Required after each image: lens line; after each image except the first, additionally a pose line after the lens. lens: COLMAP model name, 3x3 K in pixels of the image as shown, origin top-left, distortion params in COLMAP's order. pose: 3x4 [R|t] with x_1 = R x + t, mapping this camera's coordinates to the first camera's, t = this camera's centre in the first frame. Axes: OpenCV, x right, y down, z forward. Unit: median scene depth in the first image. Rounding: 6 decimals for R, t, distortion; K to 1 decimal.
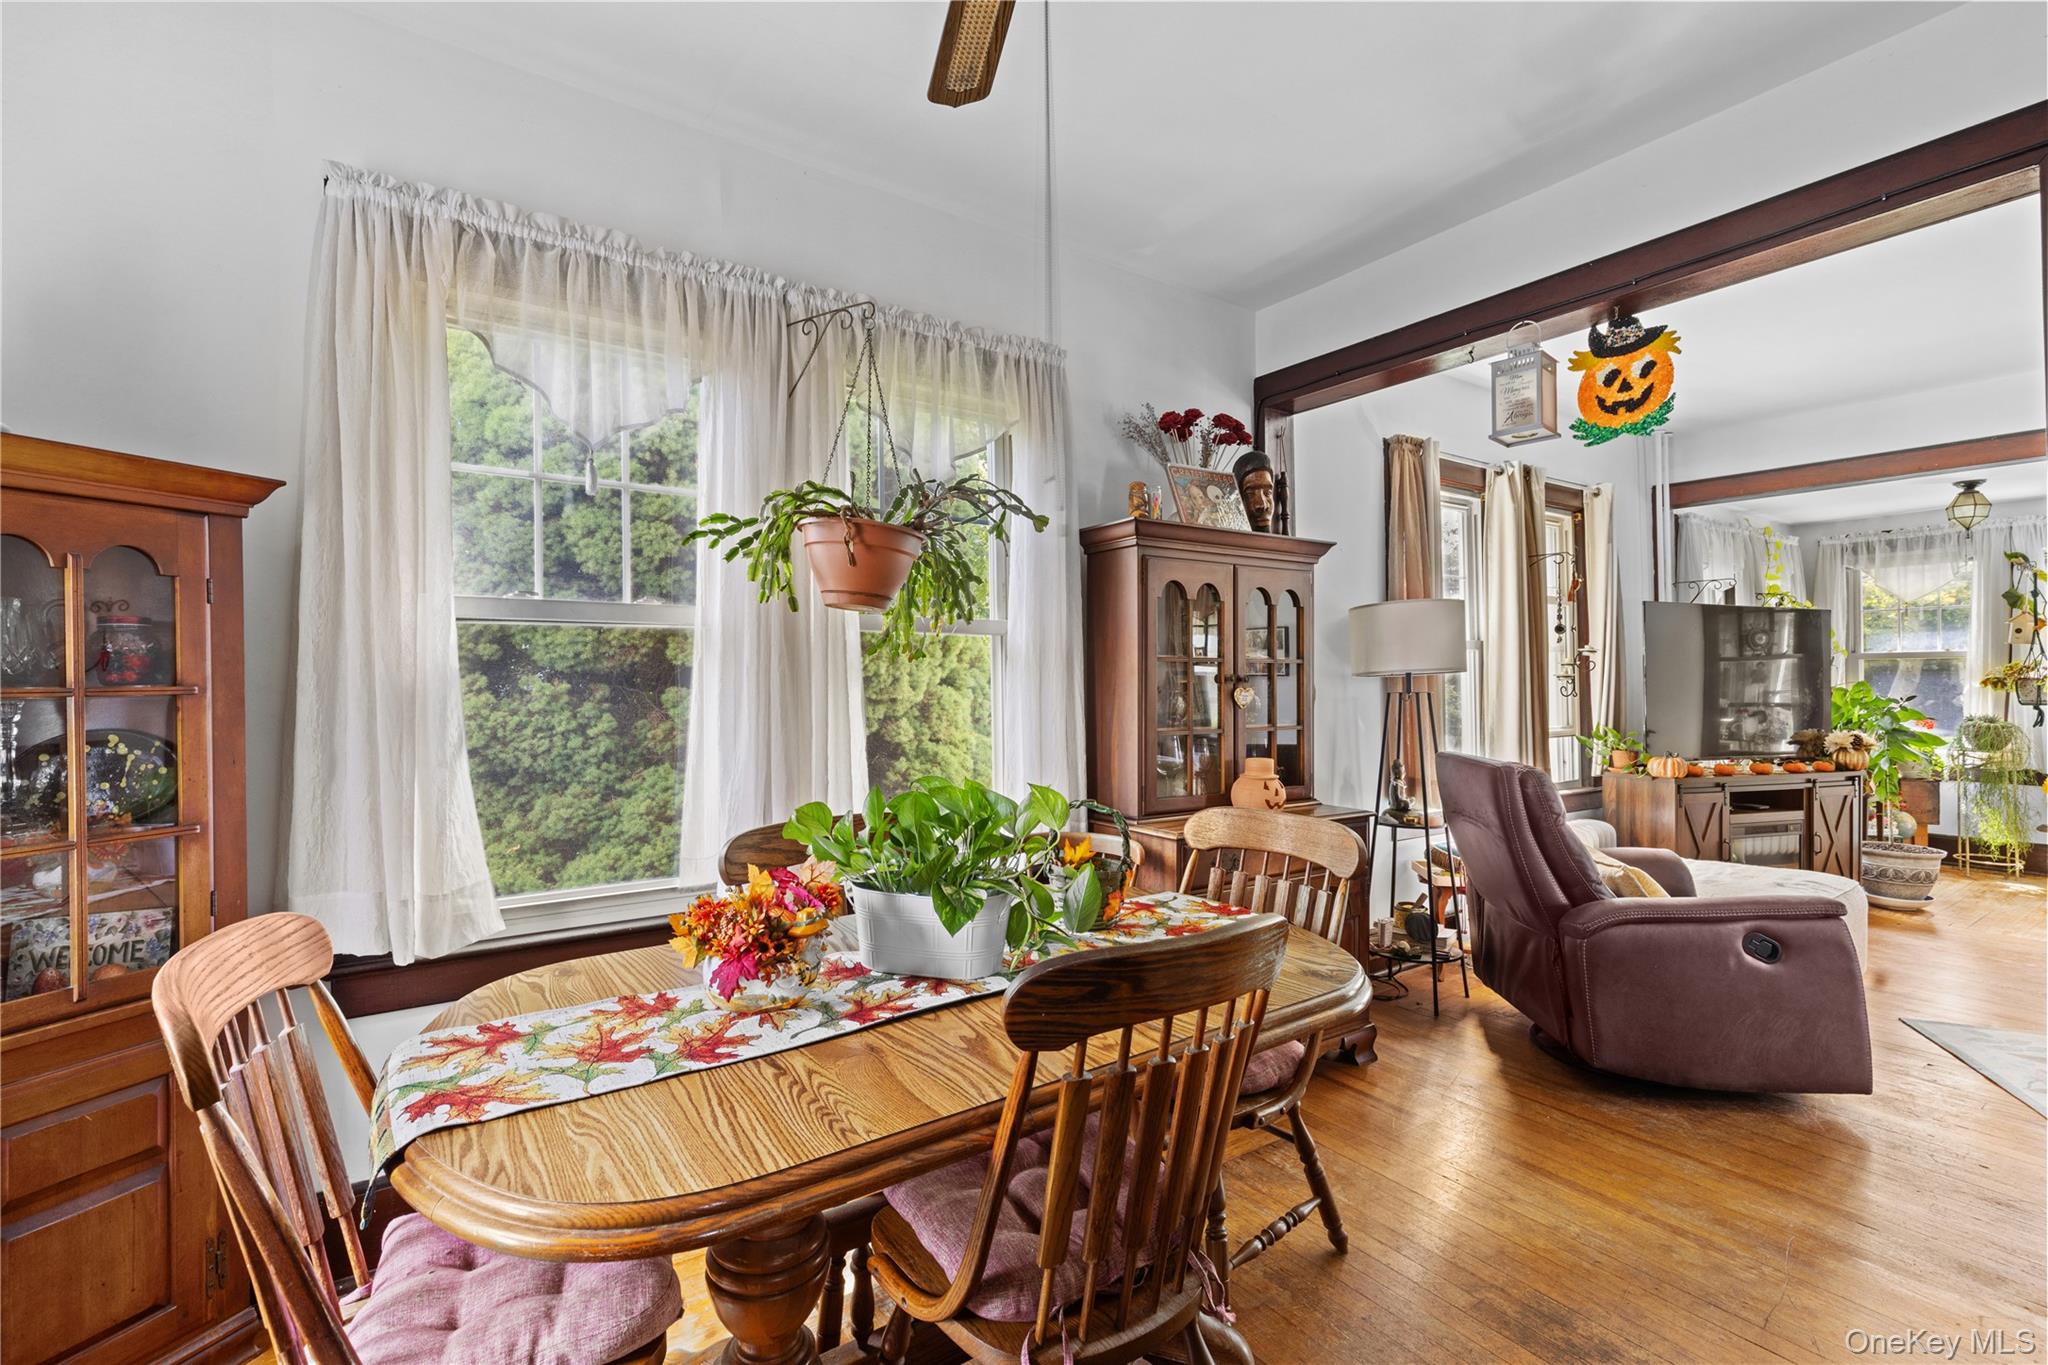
lens RADIAL K [[899.4, 0, 989.5], [0, 899.4, 699.4], [0, 0, 1]] dist [0.008350, 0.000128]
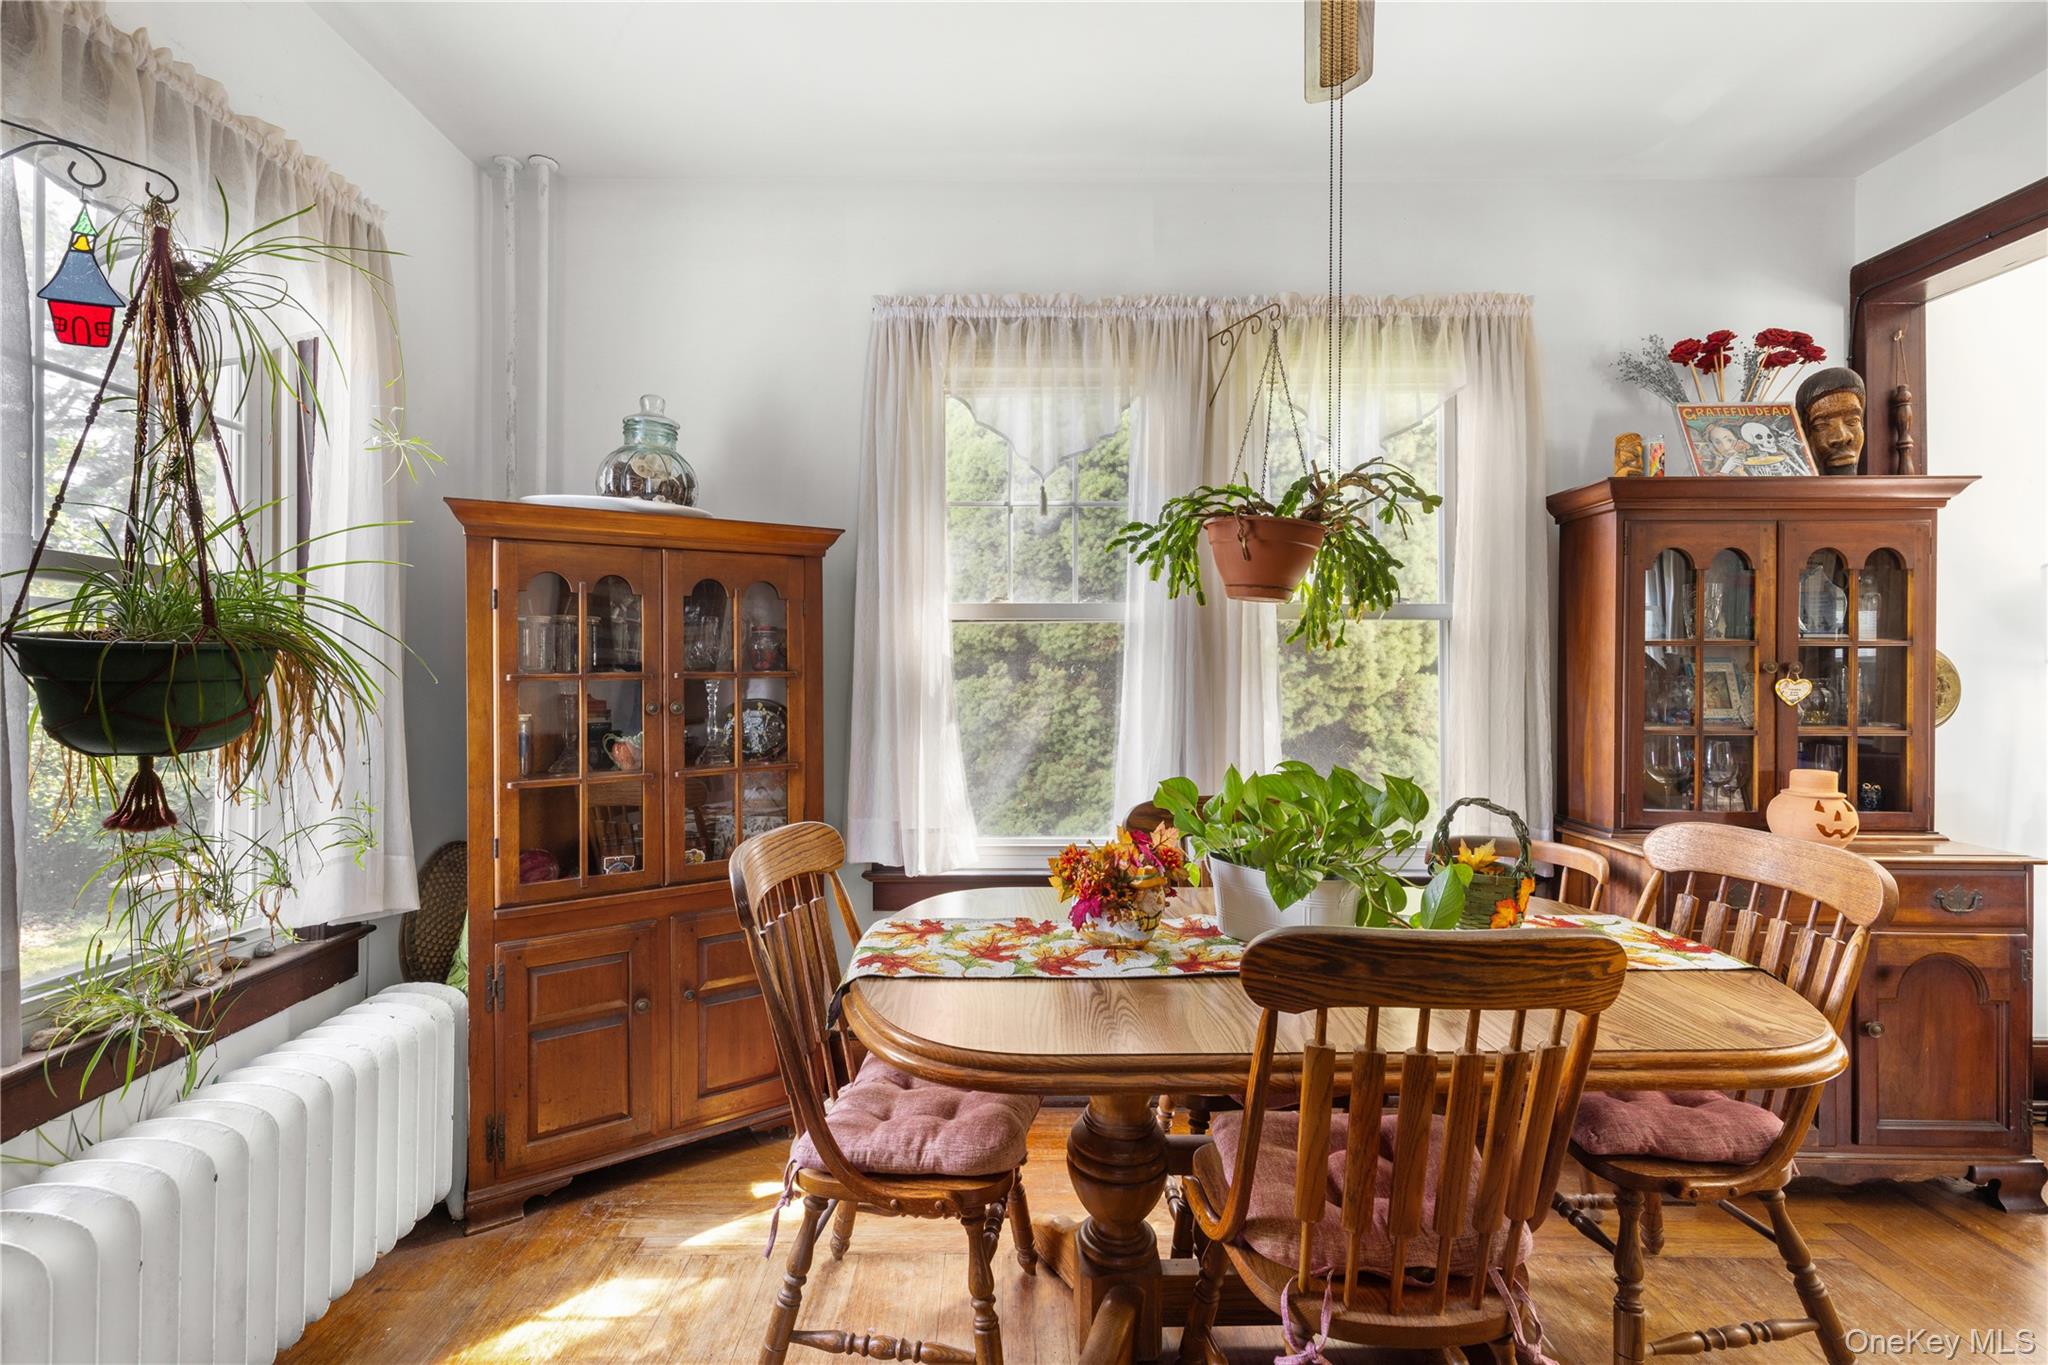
lens RADIAL K [[899.4, 0, 989.5], [0, 899.4, 699.4], [0, 0, 1]] dist [0.008350, 0.000128]
pose [[0.825689, 0.021928, -0.563699, 0.177197], [-0.013529, 0.999727, 0.019073, -0.000738], [0.563963, -0.008122, 0.825760, -0.043761]]
